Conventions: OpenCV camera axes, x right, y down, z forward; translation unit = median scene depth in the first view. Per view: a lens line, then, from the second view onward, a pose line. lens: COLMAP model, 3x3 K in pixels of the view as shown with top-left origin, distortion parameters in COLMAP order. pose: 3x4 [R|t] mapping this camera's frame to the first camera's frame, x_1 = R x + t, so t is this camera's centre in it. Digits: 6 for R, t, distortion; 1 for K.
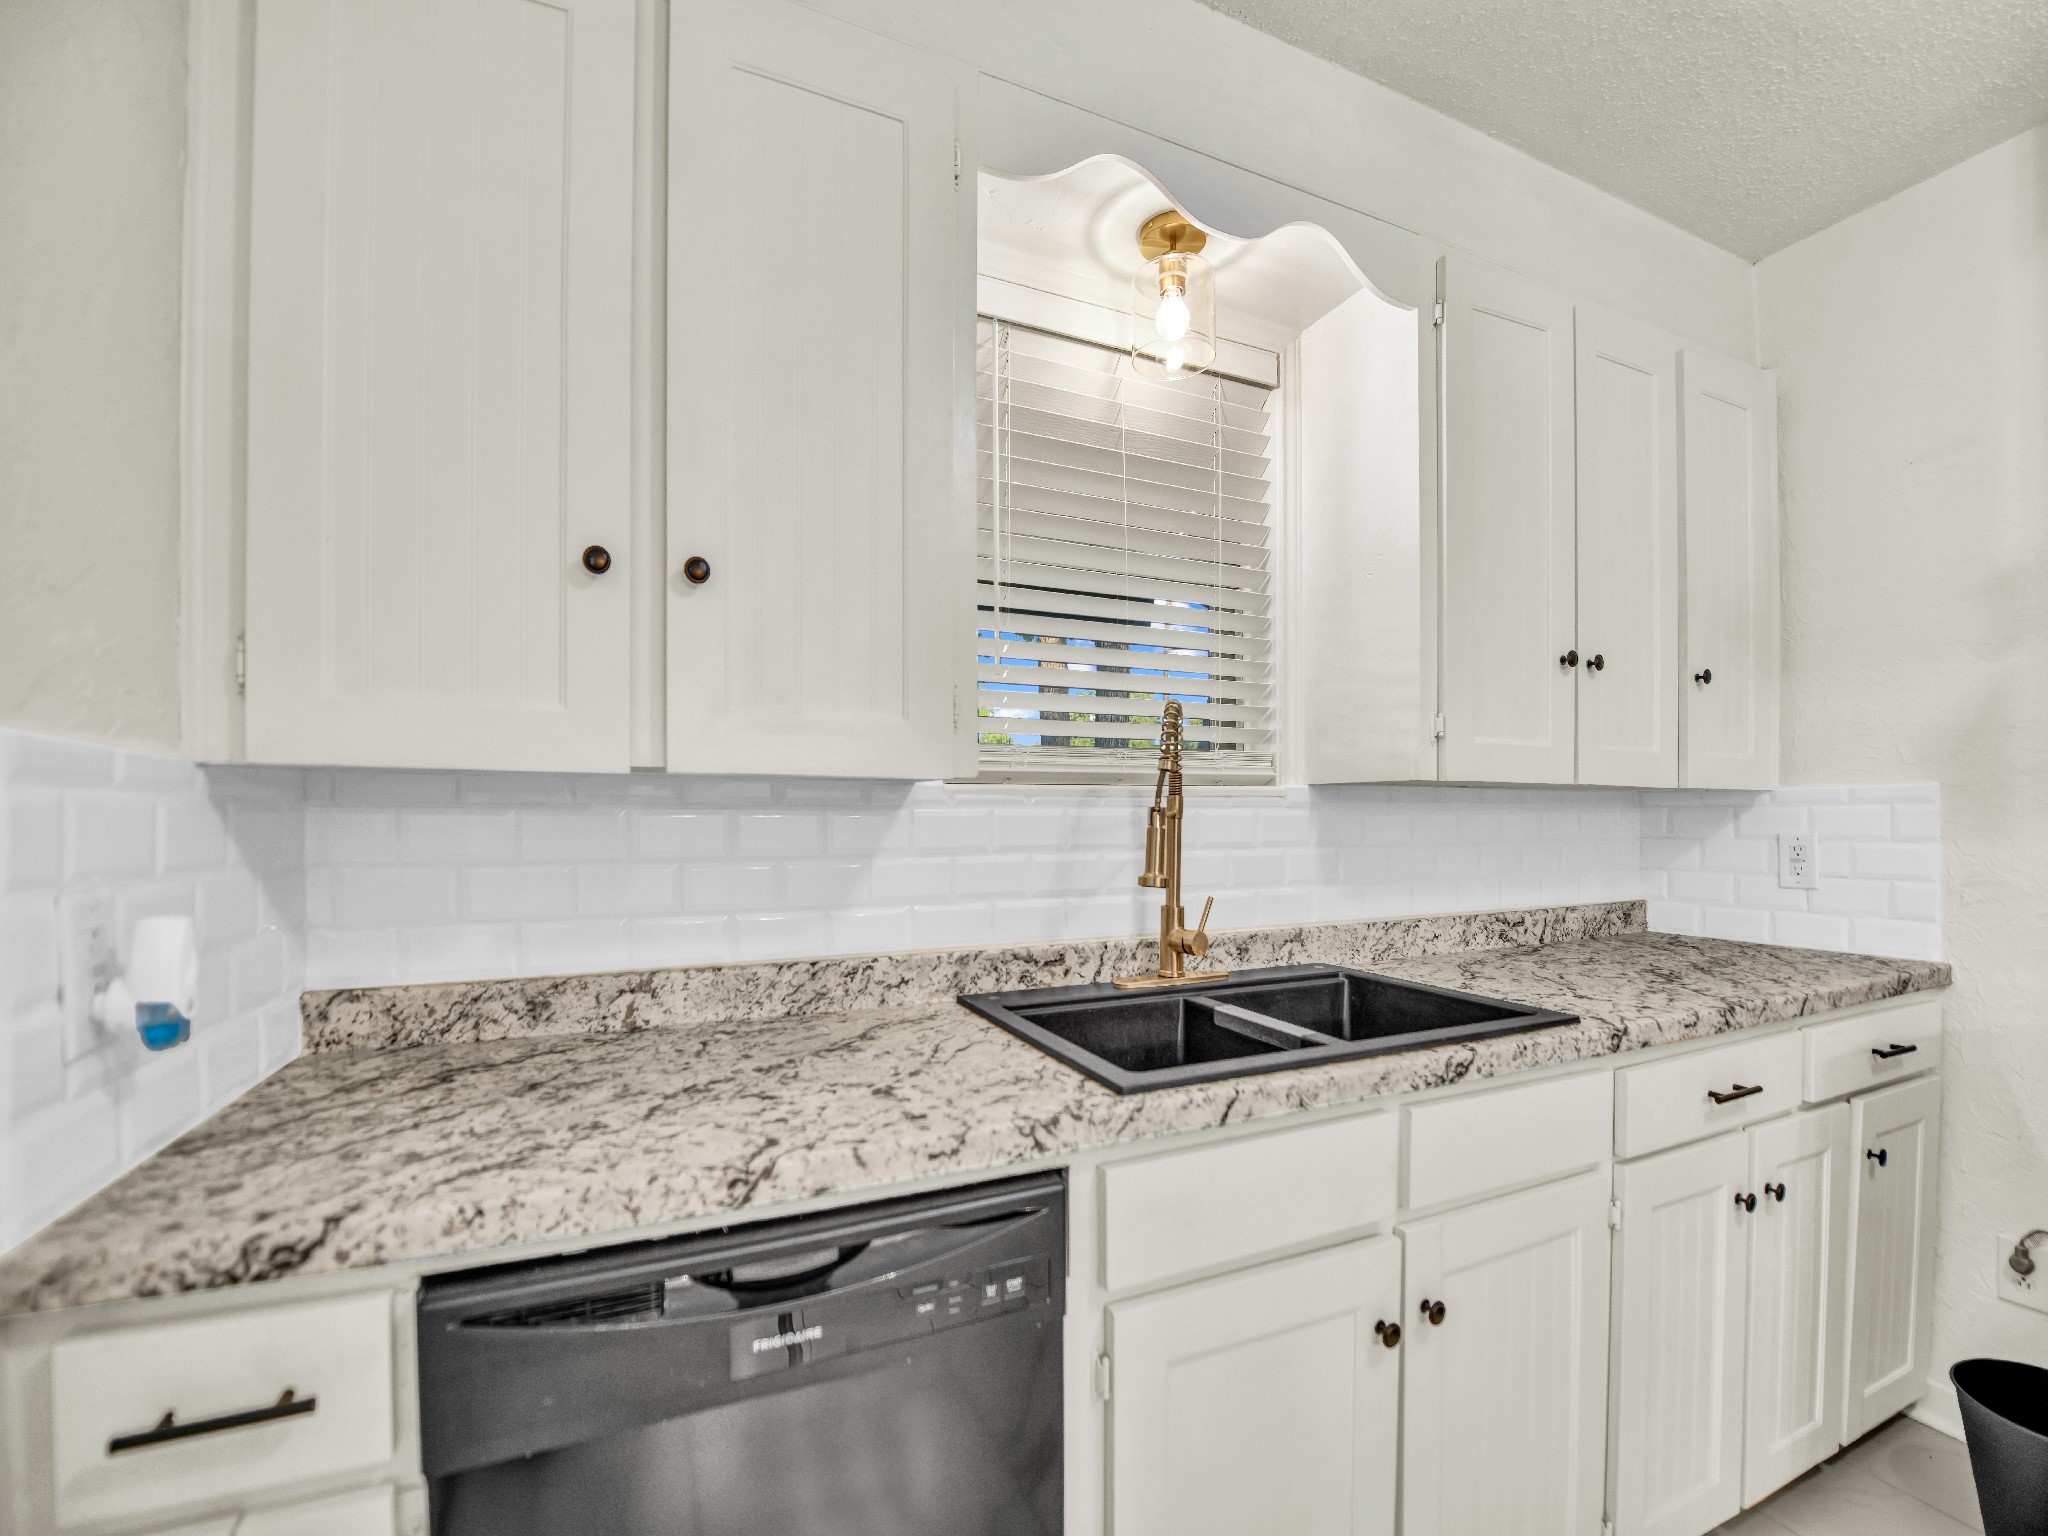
lens RADIAL K [[809.7, 0, 1035.8], [0, 809.7, 823.7], [0, 0, 1]] dist [-0.013715, 0.000095]
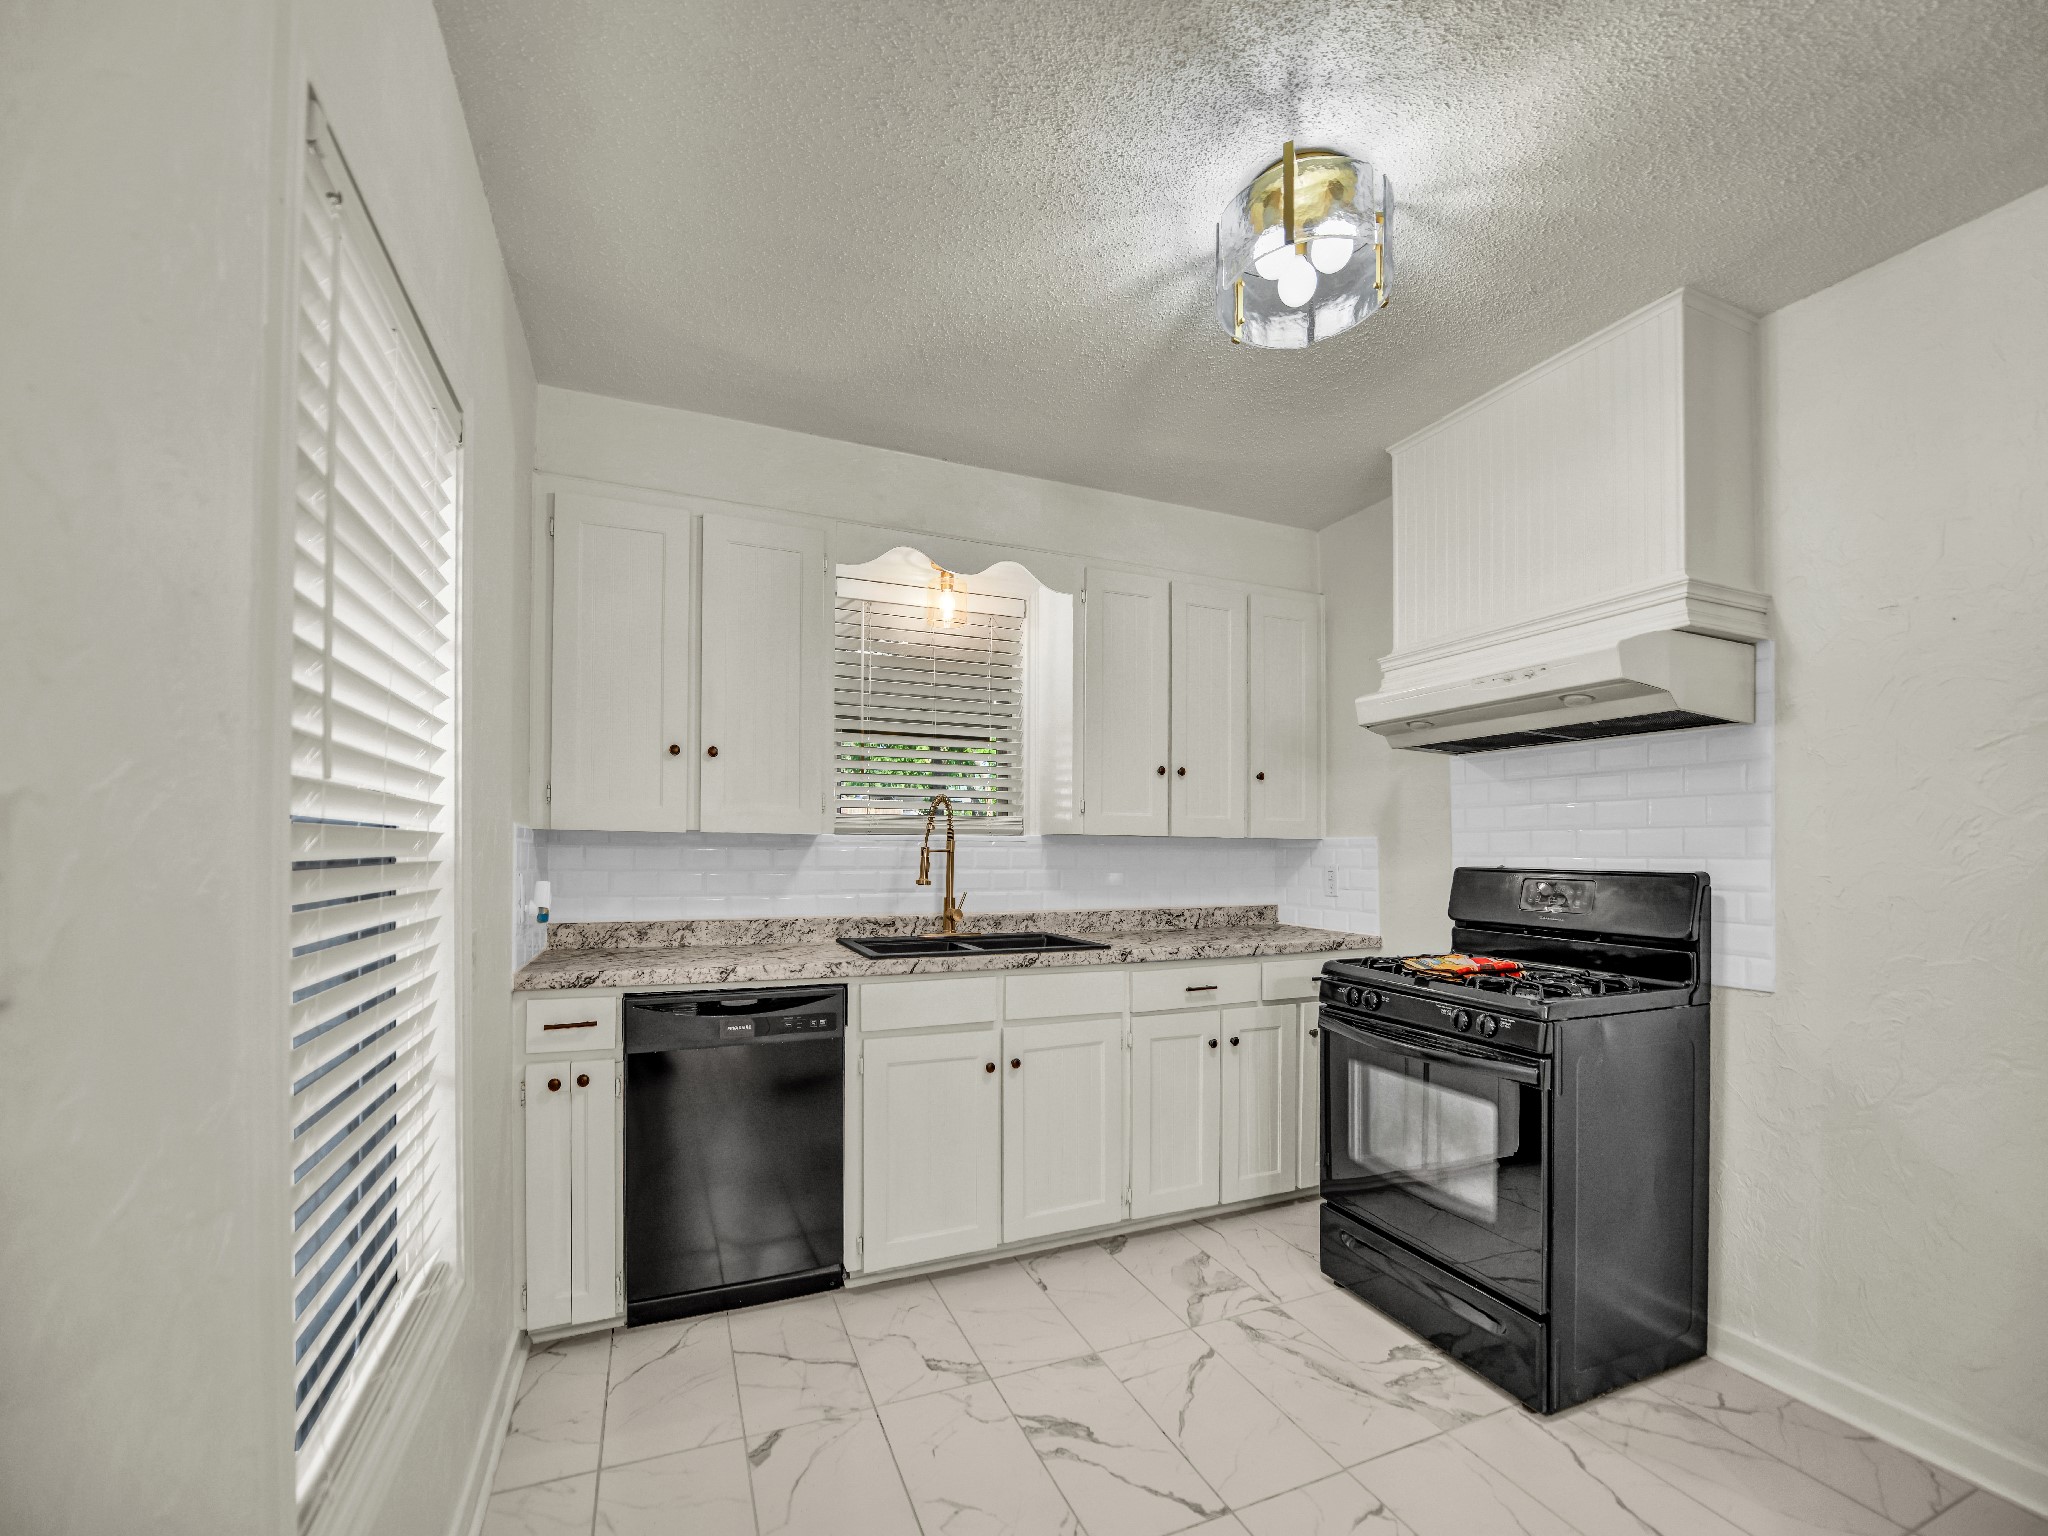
lens RADIAL K [[828.8, 0, 1017.1], [0, 828.8, 855.2], [0, 0, 1]] dist [-0.021369, -0.000119]
pose [[0.998566, 0.008489, -0.052859, 0.469237], [-0.008725, 0.999953, -0.004245, 0.007090], [0.052821, 0.004700, 0.998593, -1.071077]]
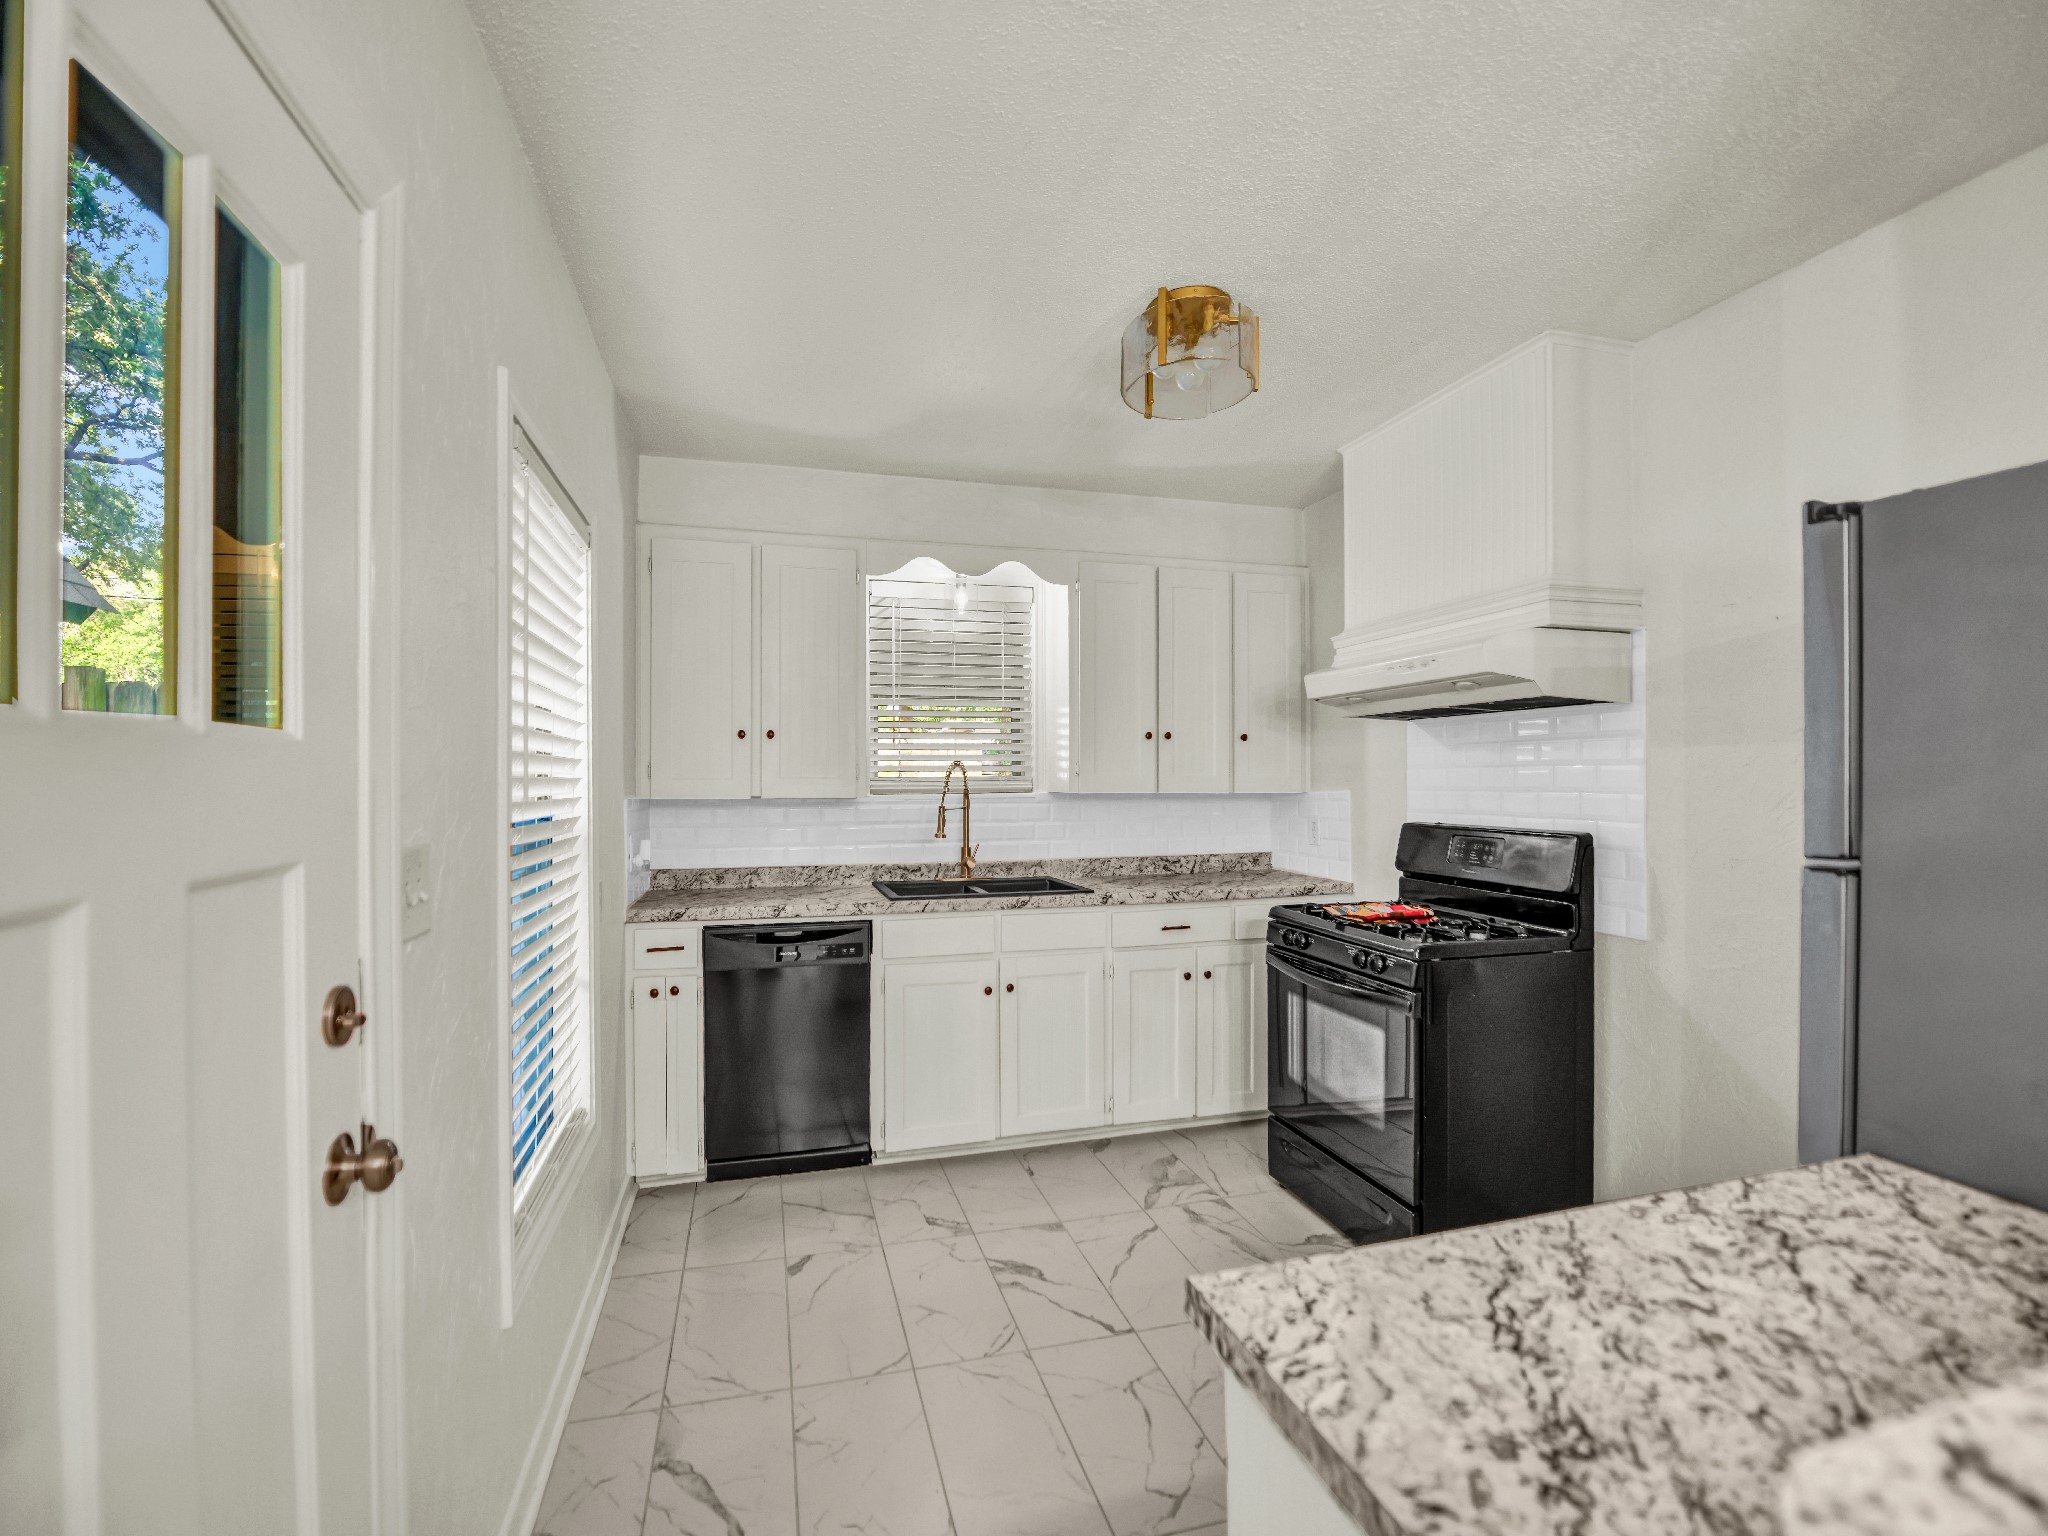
lens RADIAL K [[861.8, 0, 969.1], [0, 861.8, 771.9], [0, 0, 1]] dist [-0.019734, -0.000299]
pose [[0.976065, -0.006242, -0.217389, 0.769147], [0.002770, 0.999864, -0.016273, -0.080059], [0.217461, 0.015281, 0.975949, -1.517118]]
